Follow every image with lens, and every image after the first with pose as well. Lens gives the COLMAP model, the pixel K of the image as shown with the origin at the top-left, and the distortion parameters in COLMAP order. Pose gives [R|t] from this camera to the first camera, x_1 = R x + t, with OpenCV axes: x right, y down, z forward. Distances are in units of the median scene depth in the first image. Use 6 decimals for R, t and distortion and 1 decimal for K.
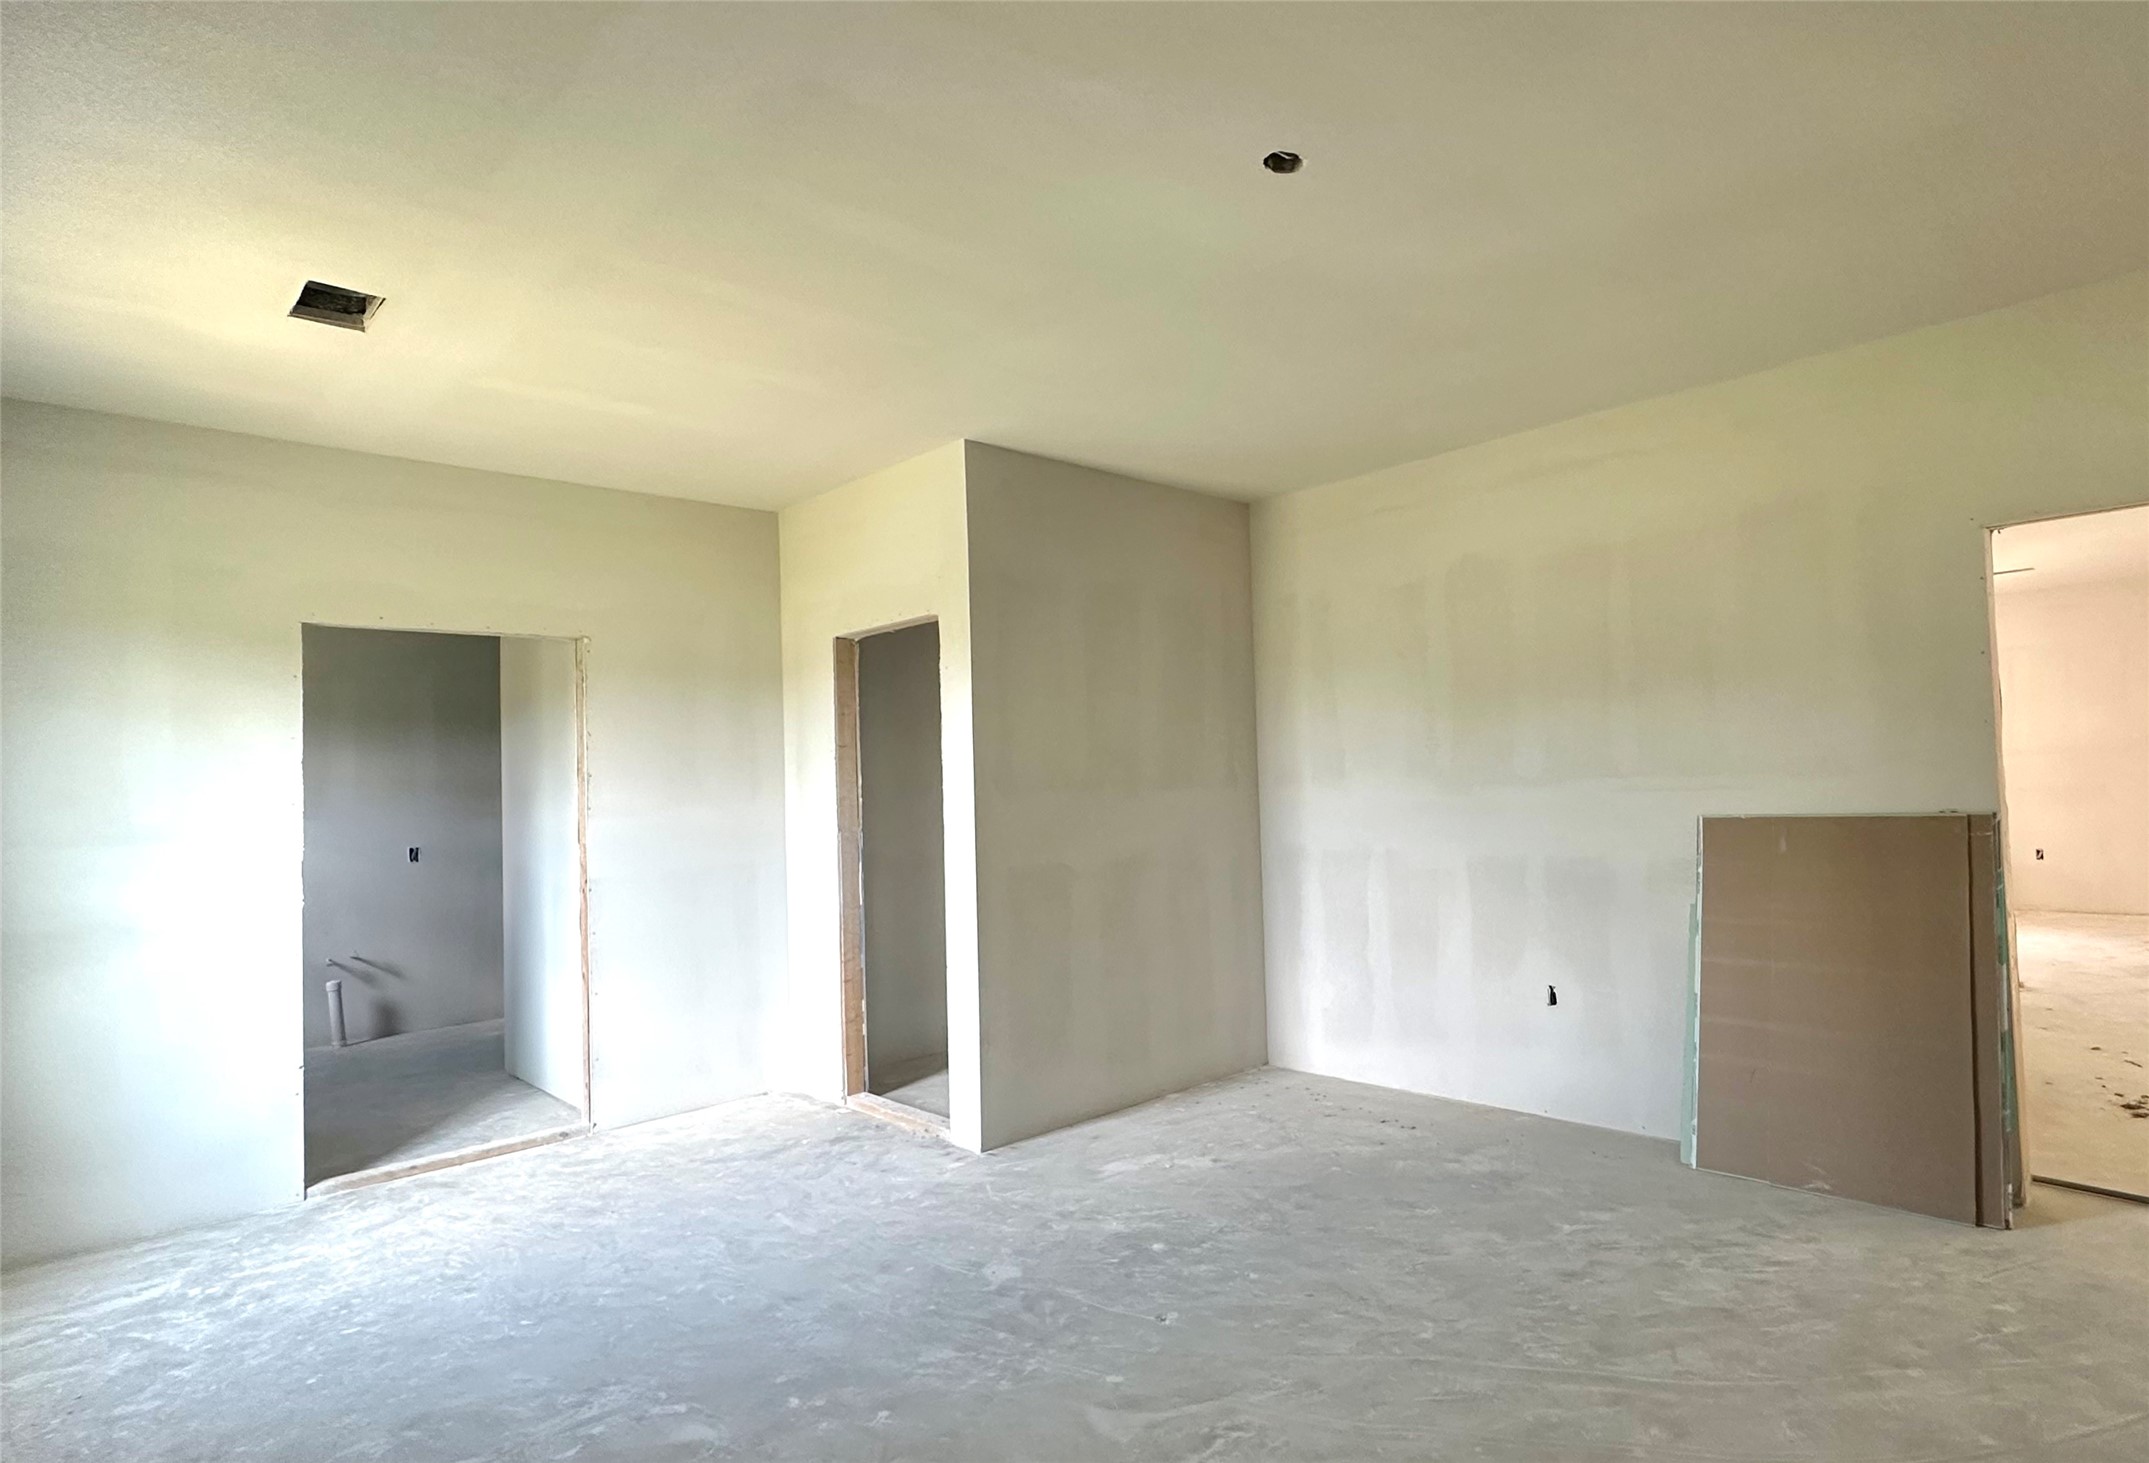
lens RADIAL K [[1050.0, 0, 1075.5], [0, 1050.0, 739.6], [0, 0, 1]] dist [0.002770, -0.000194]
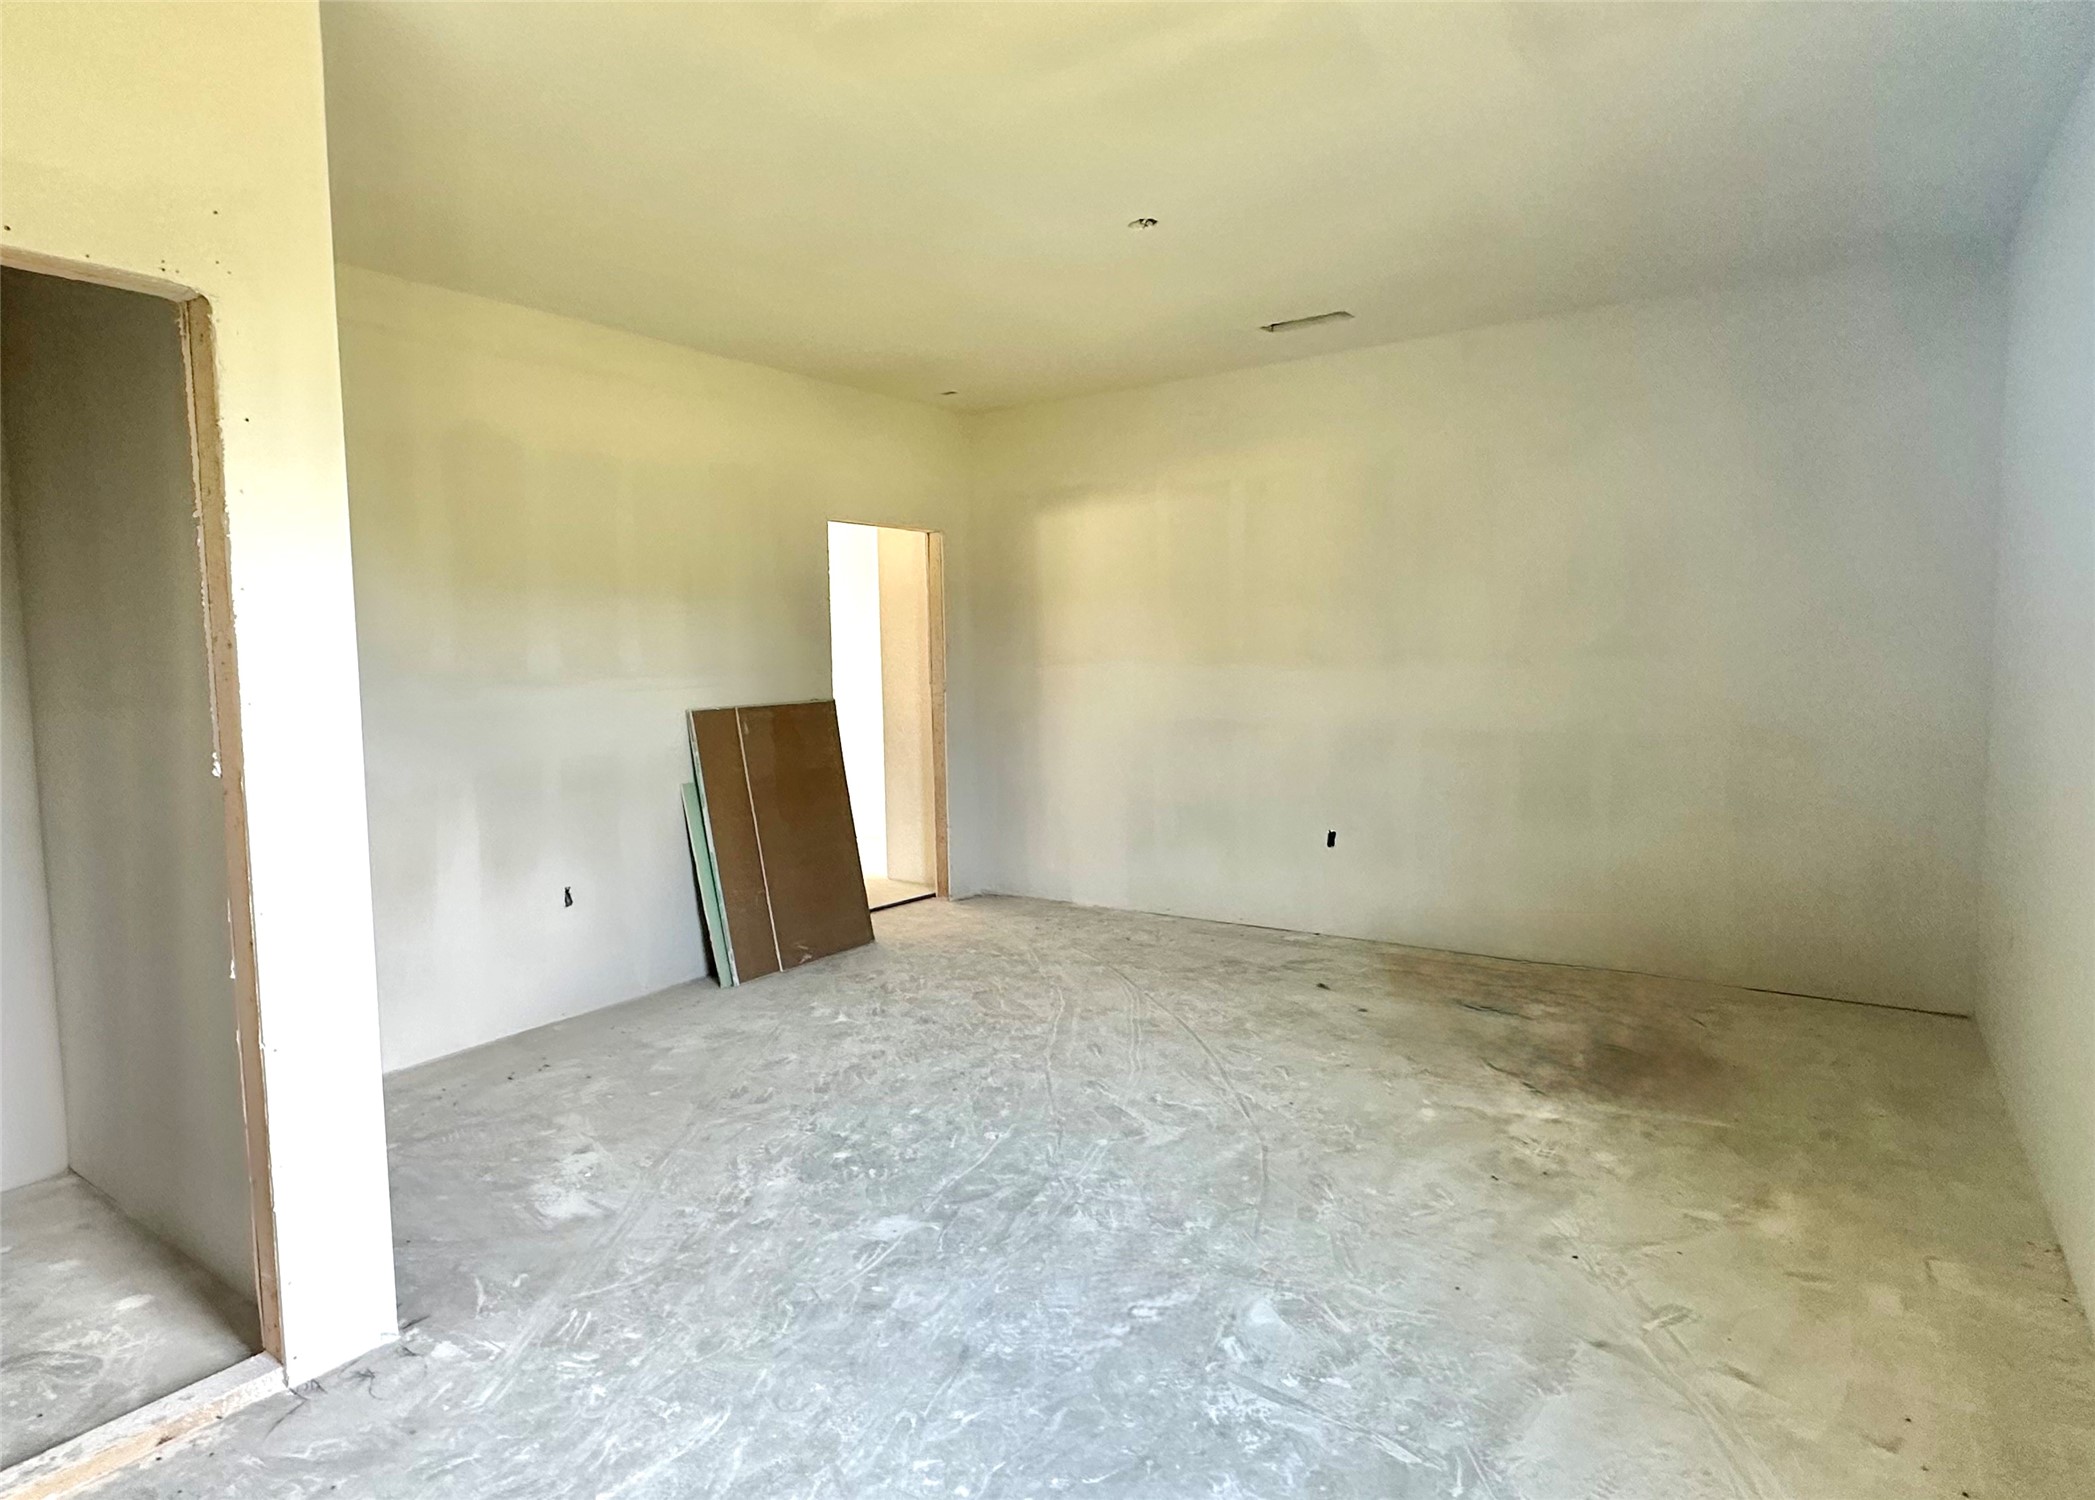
lens RADIAL K [[1250.7, 0, 1048.2], [0, 1250.7, 748.1], [0, 0, 1]] dist [-0.000457, 0.000565]
pose [[-0.222953, -0.030301, 0.974358, -1.061634], [-0.010974, 0.999531, 0.028573, 0.084451], [-0.974767, -0.004322, -0.223181, 1.087474]]
